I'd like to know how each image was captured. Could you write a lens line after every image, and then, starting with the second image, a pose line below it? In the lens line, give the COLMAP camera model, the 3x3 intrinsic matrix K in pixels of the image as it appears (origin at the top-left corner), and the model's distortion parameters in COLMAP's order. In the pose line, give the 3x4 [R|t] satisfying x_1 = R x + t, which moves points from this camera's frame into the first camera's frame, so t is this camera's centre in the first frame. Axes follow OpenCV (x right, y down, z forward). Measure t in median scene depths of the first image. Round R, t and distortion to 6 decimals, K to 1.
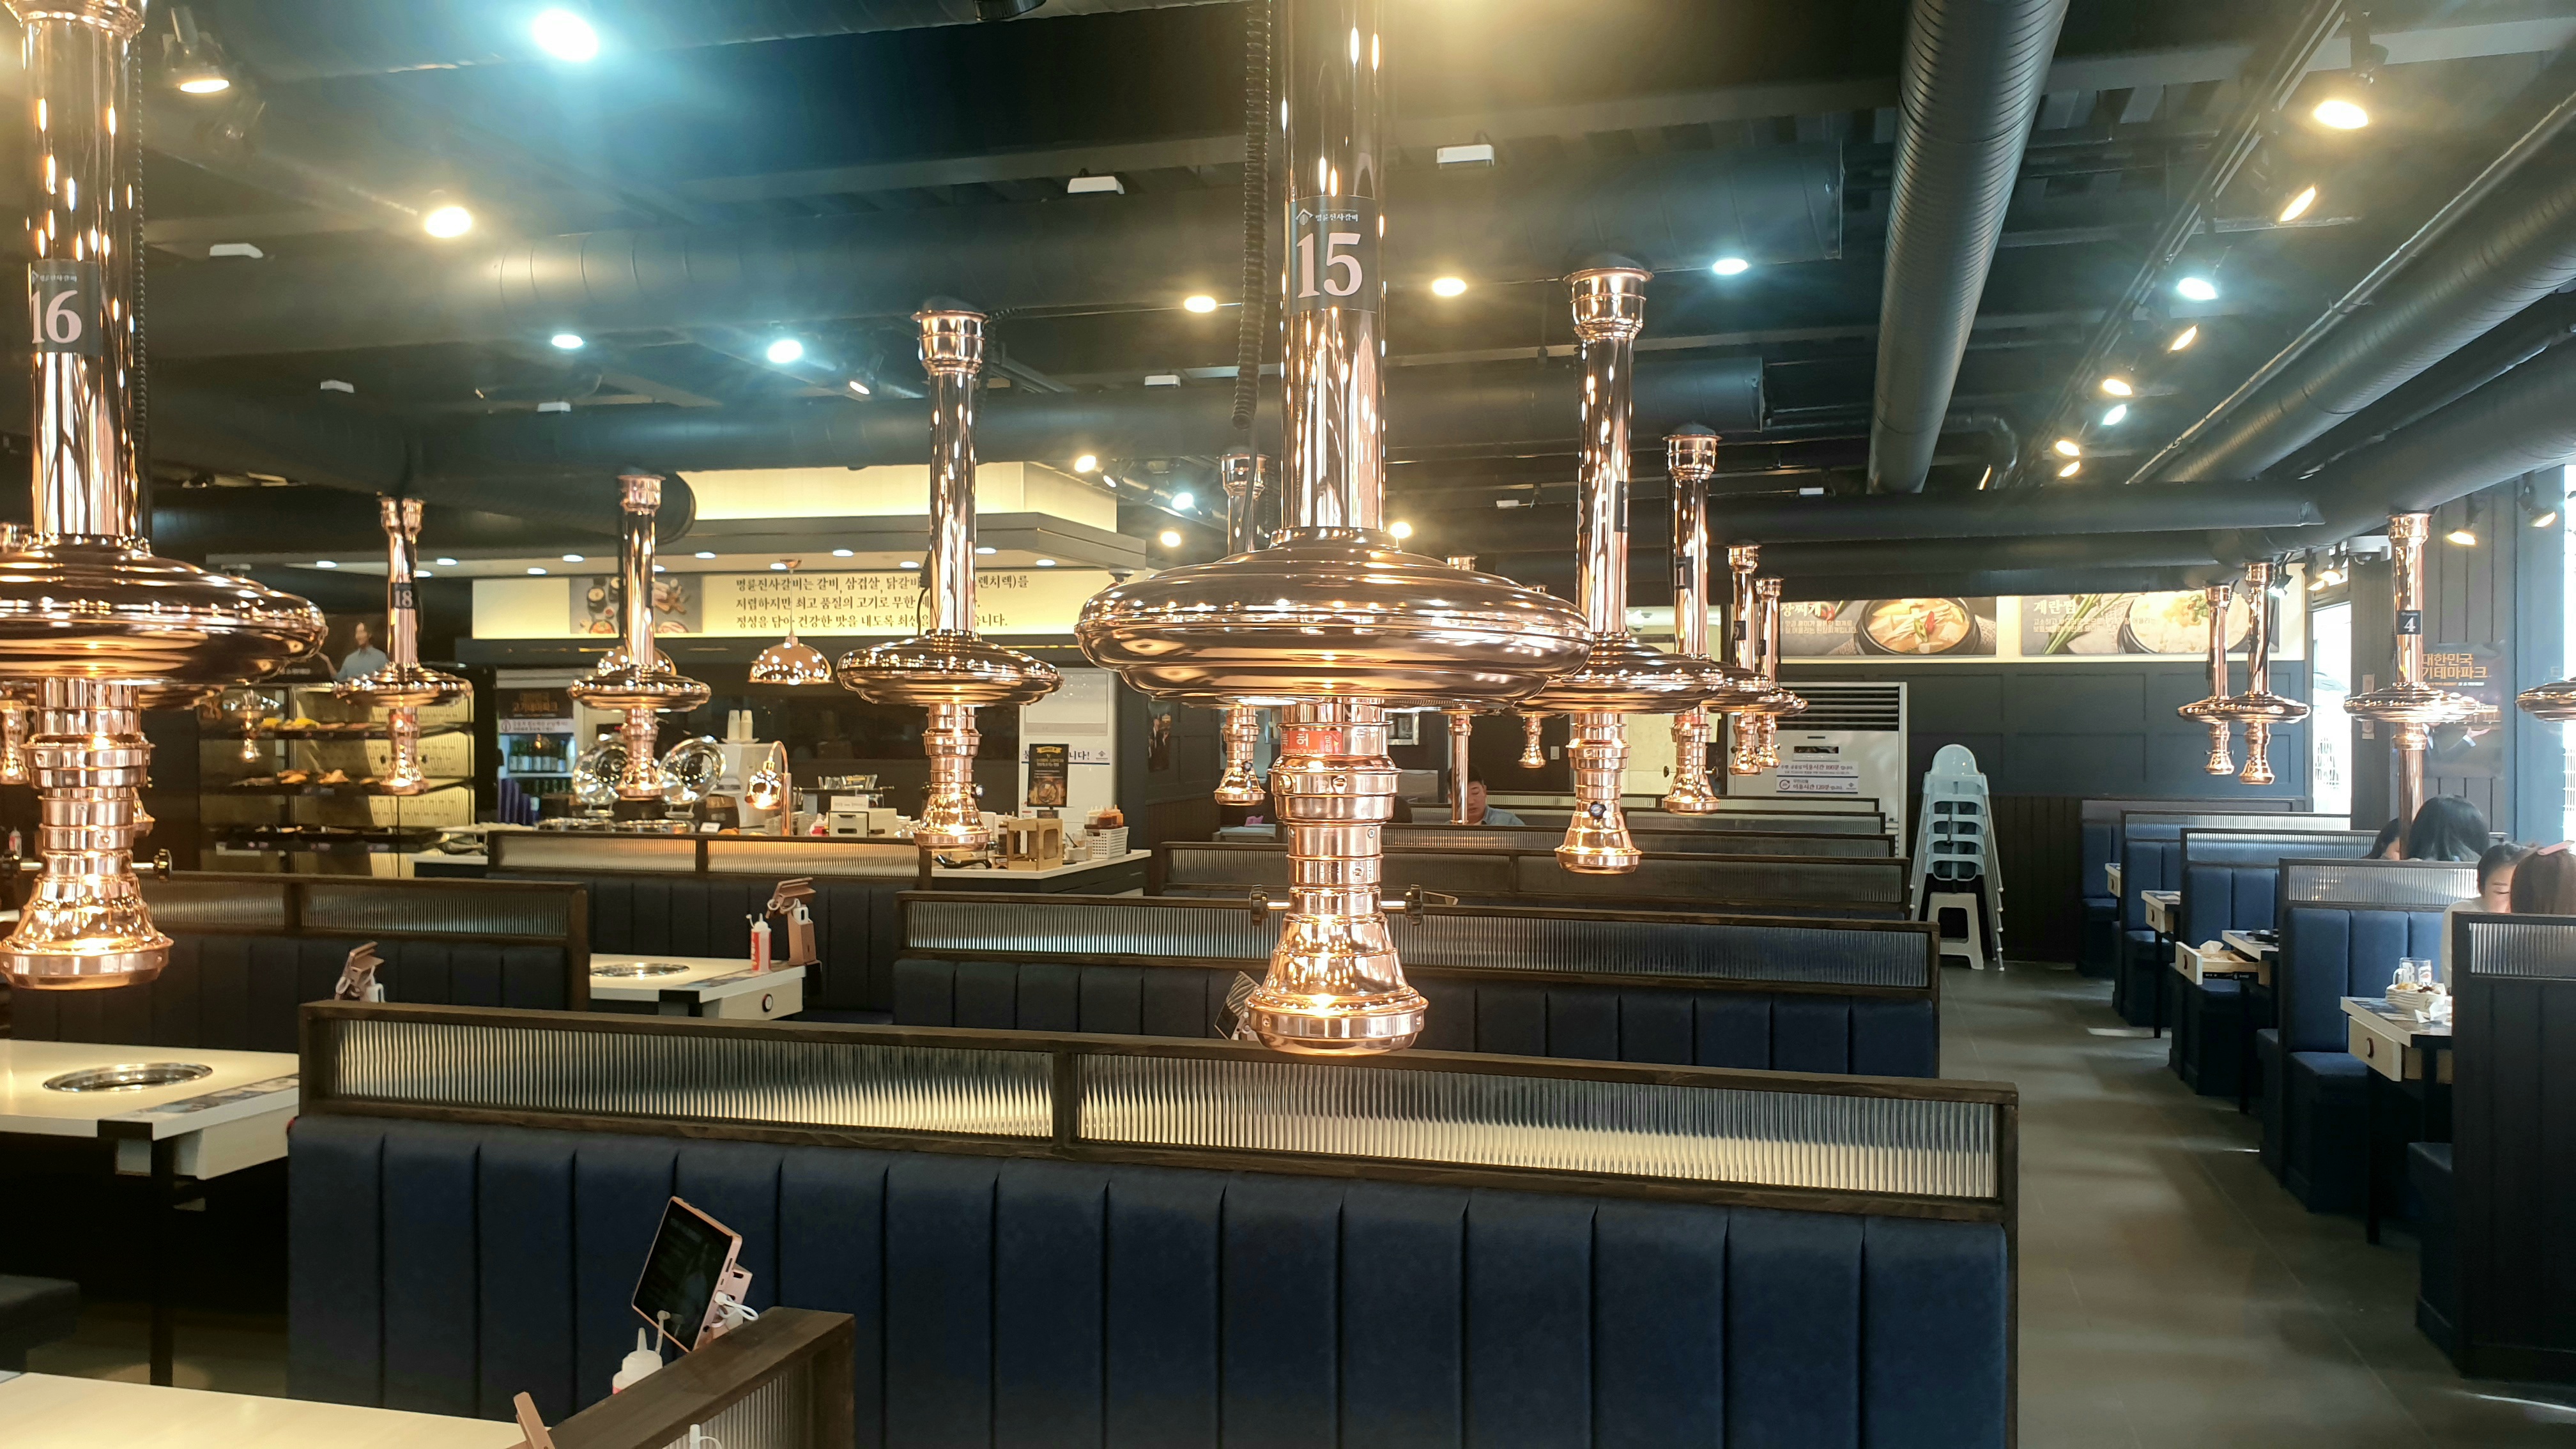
lens RADIAL K [[1967.3, 0, 1288.0], [0, 1967.3, 724.5], [0, 0, 1]] dist [0.038775, -0.104740]
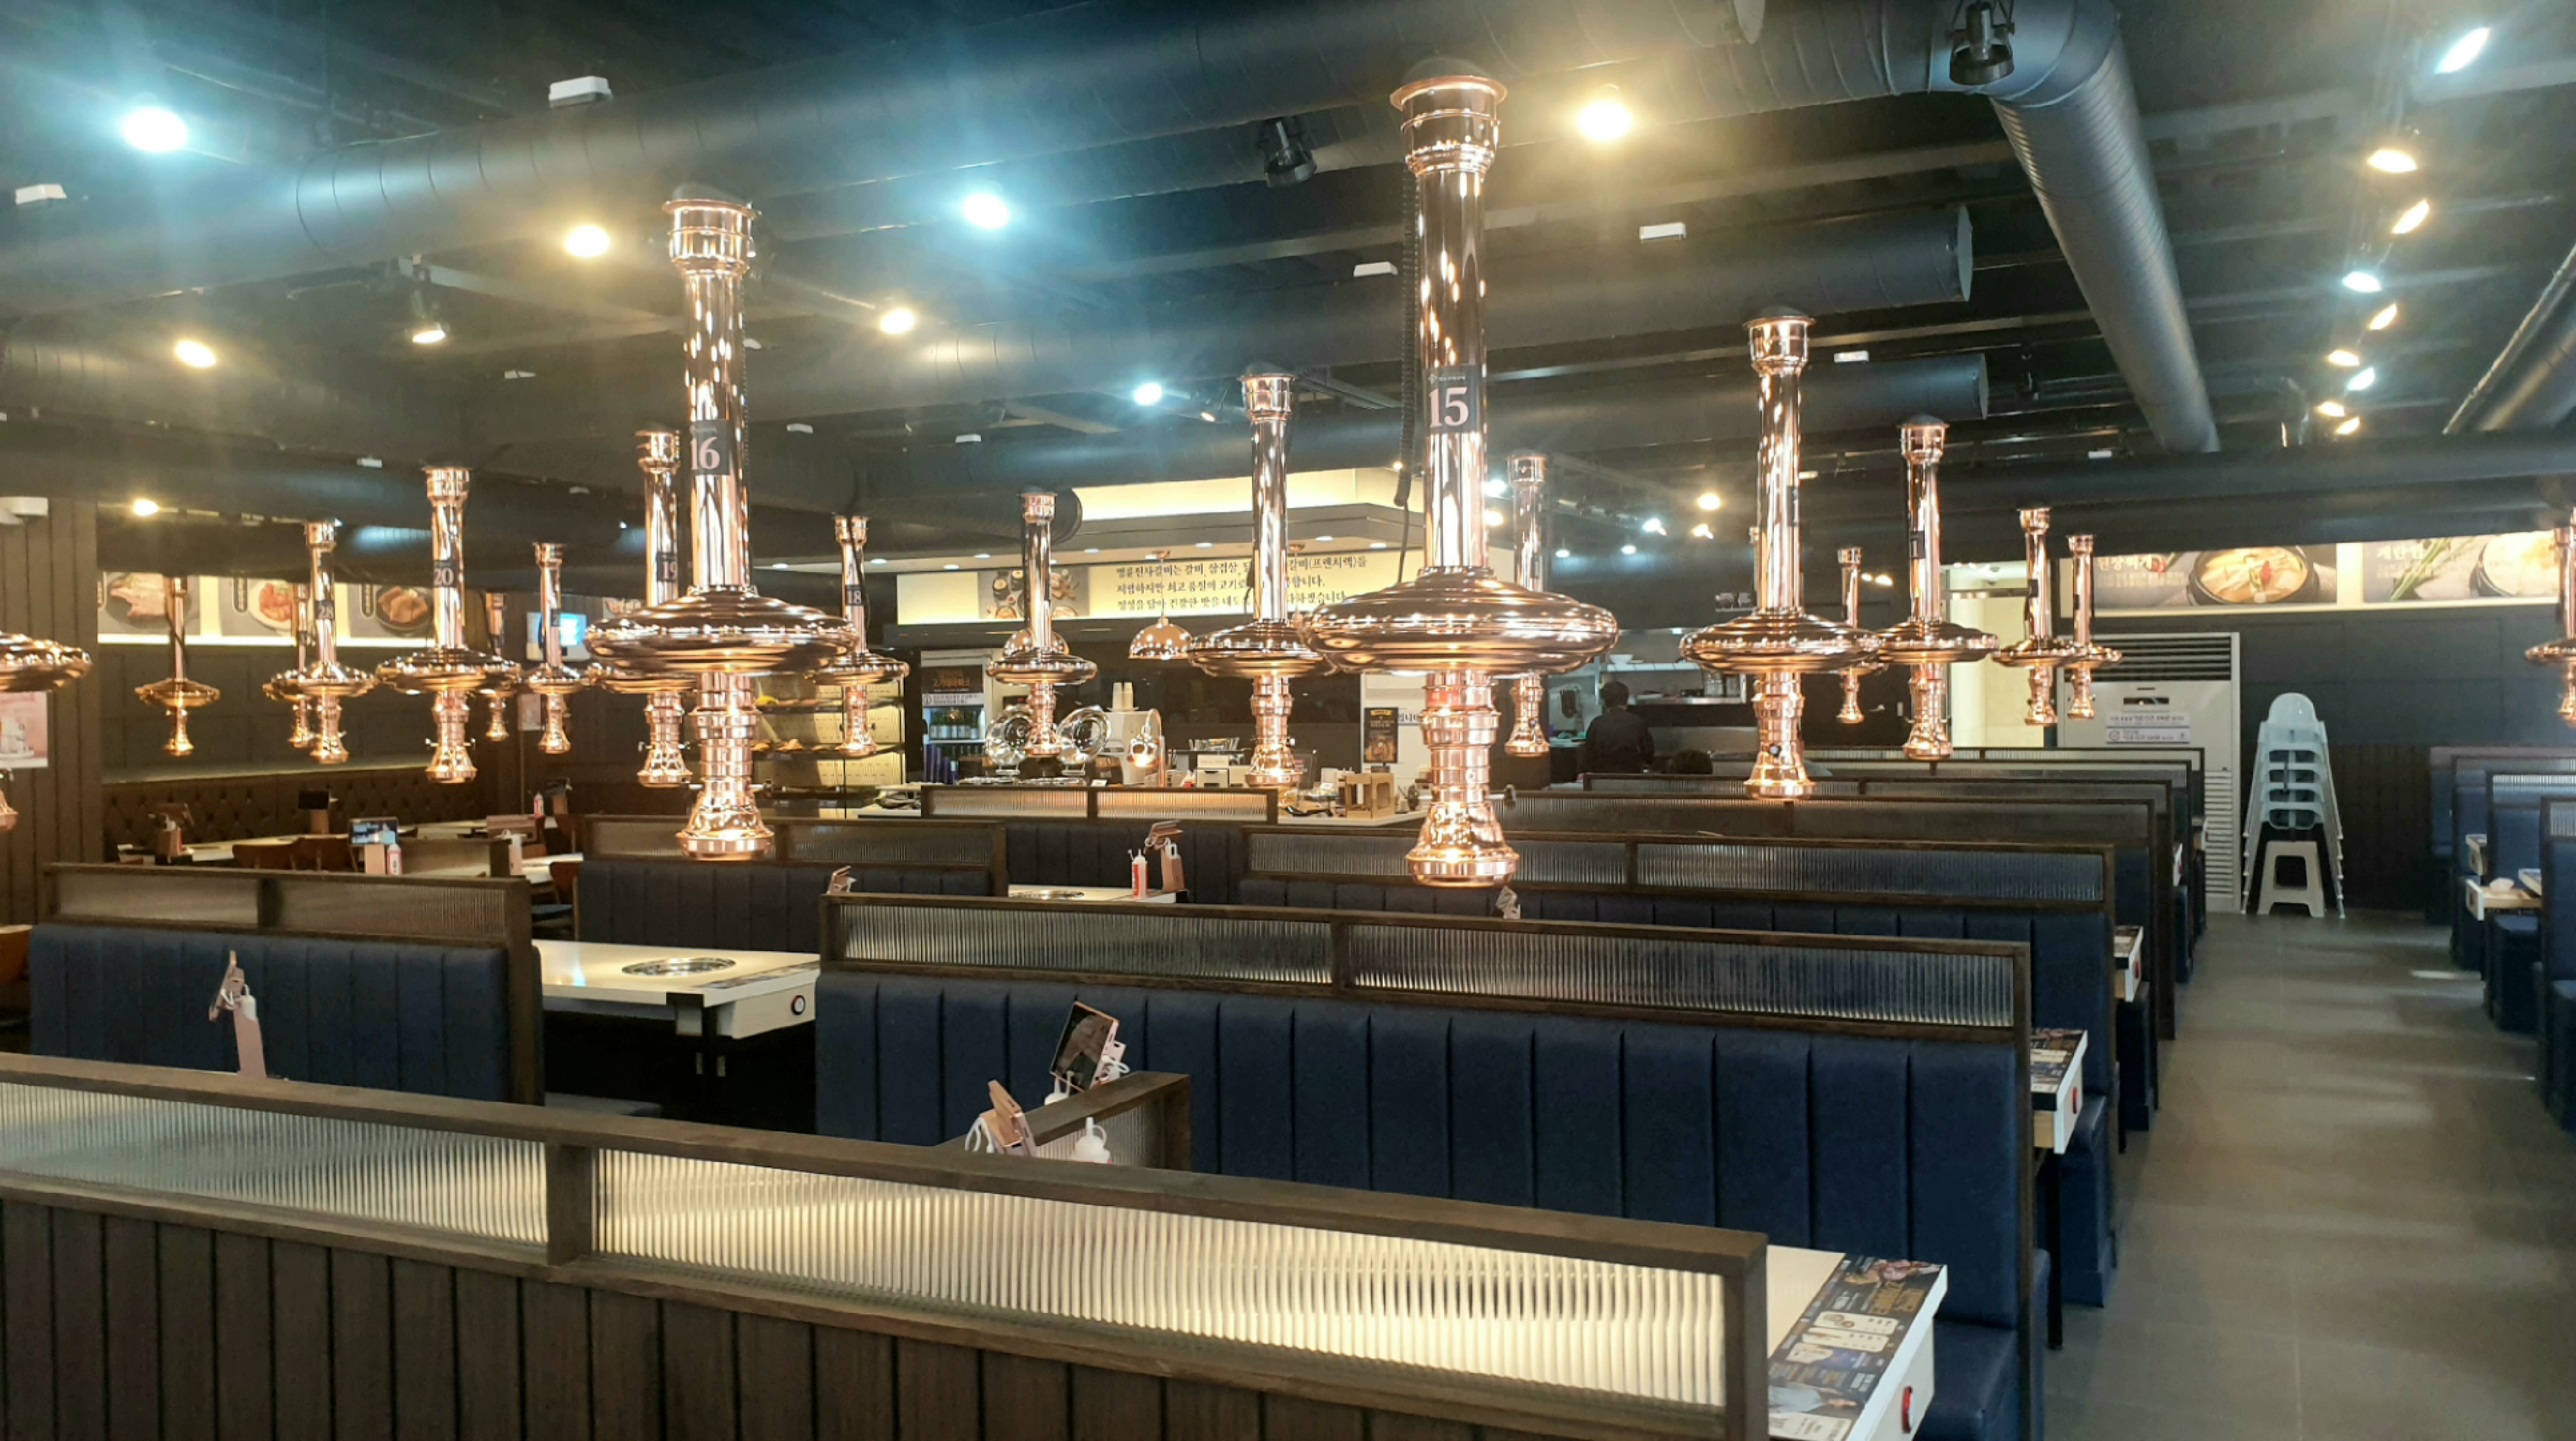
lens RADIAL K [[1968.3, 0, 1288.0], [0, 1968.3, 720.5], [0, 0, 1]] dist [0.067137, -0.001229]
pose [[0.981926, -0.015063, -0.188664, 0.044369], [0.018083, 0.999734, 0.014297, 0.000443], [0.188398, -0.017450, 0.981938, -0.145487]]
